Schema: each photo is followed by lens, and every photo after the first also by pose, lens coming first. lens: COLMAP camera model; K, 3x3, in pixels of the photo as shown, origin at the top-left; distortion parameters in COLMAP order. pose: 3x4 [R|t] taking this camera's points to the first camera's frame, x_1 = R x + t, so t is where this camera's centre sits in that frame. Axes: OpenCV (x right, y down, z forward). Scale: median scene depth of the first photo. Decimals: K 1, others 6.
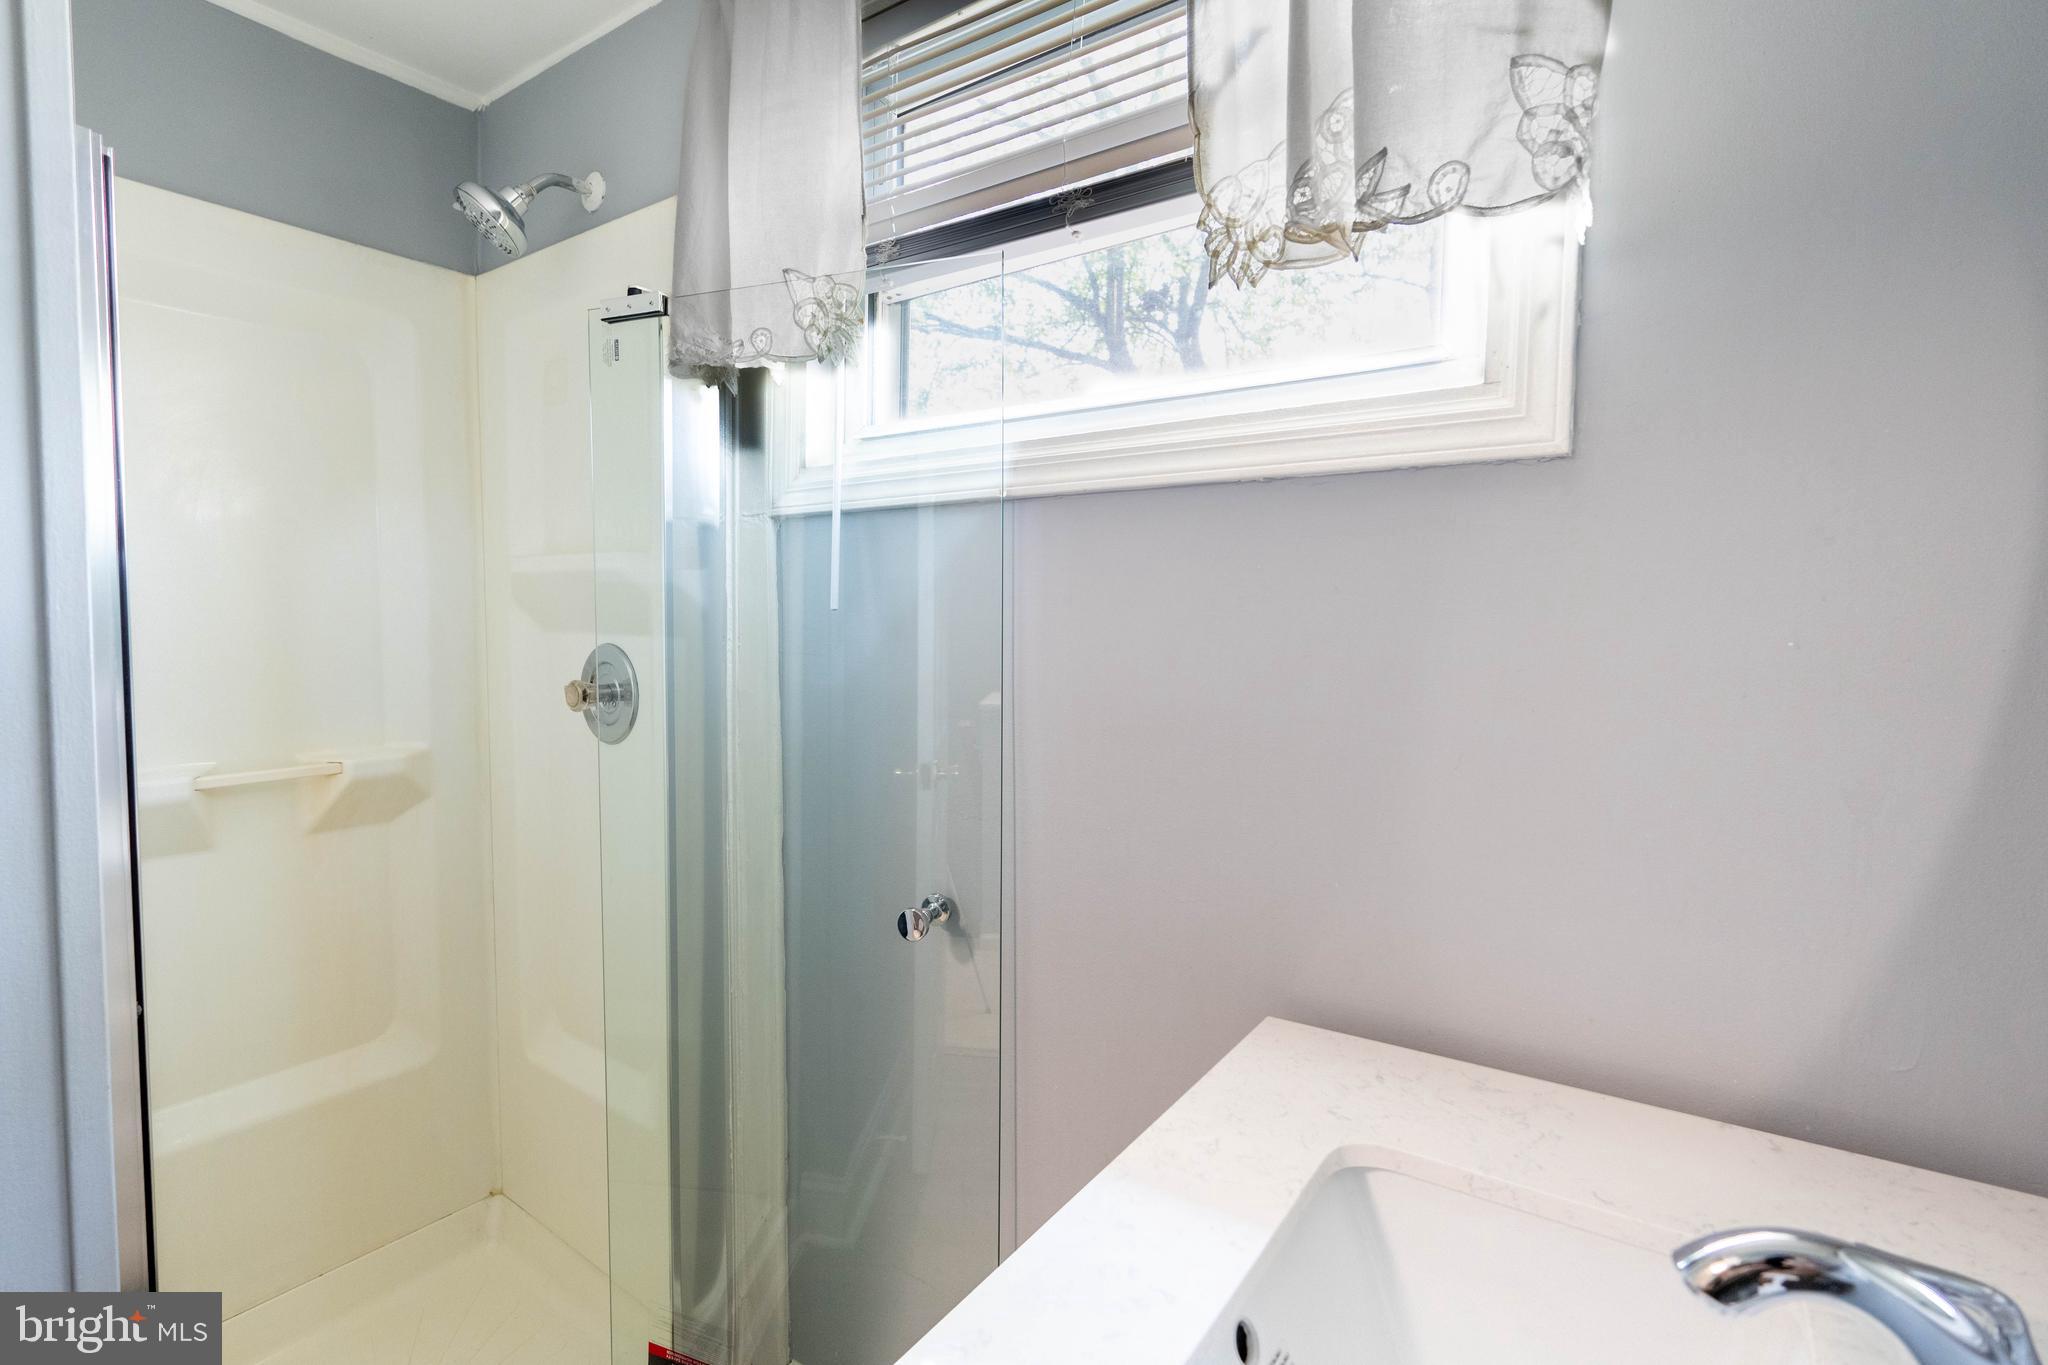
lens RADIAL K [[941.6, 0, 1024.0], [0, 941.6, 682.5], [0, 0, 1]] dist [-0.003889, 0.000115]
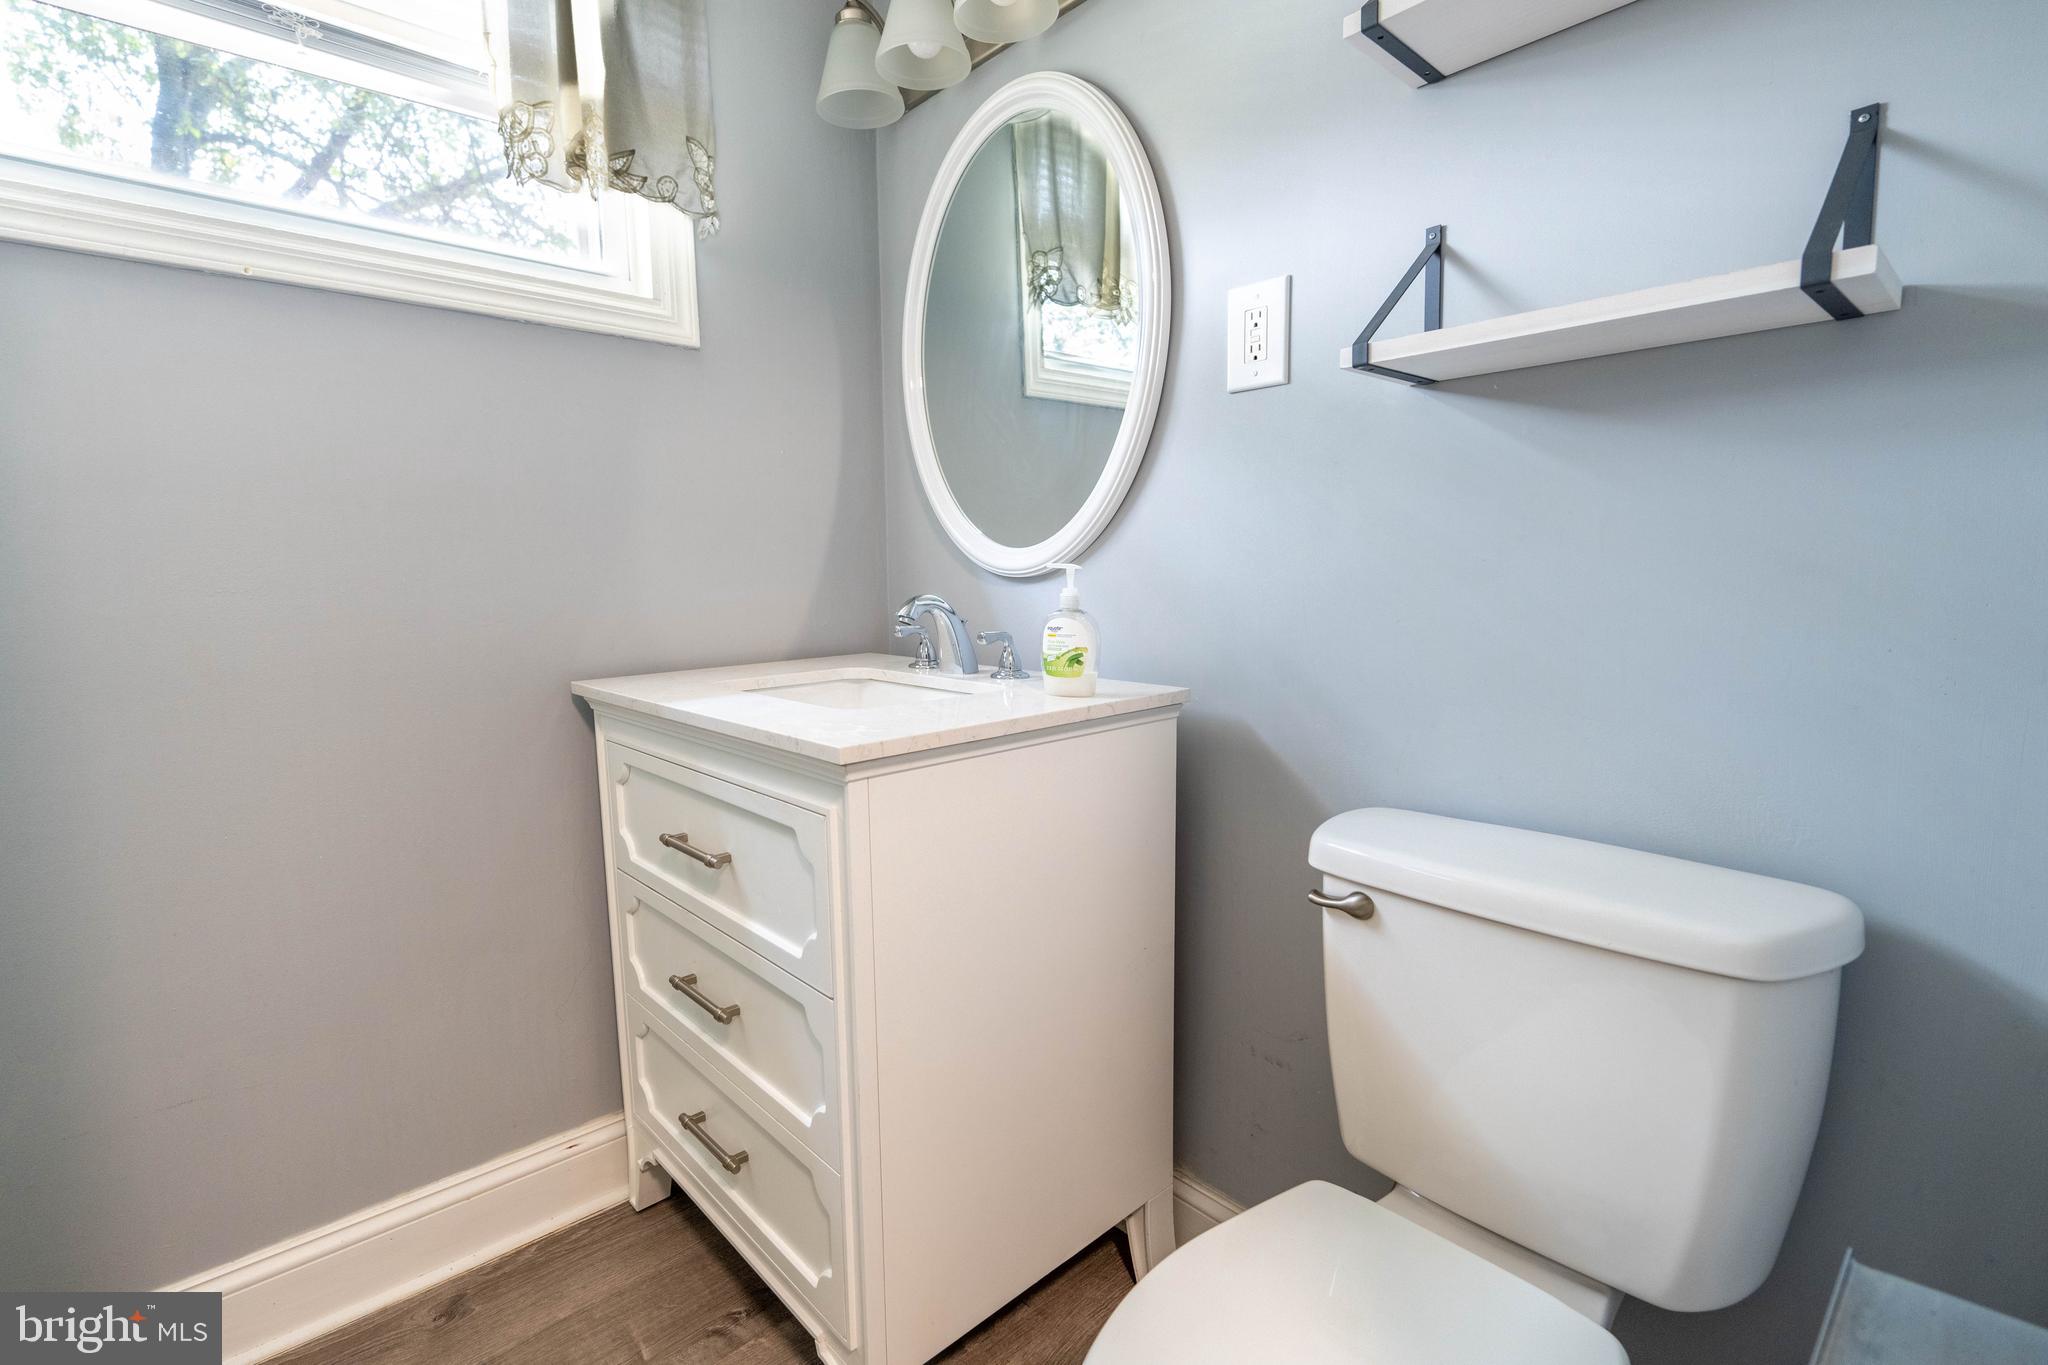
lens RADIAL K [[941.6, 0, 1024.0], [0, 941.6, 682.5], [0, 0, 1]] dist [-0.003889, 0.000115]
pose [[0.208254, -0.119060, 0.970801, -1.290084], [0.089221, 0.990738, 0.102365, 0.314579], [-0.973997, 0.065298, 0.216948, -0.049490]]
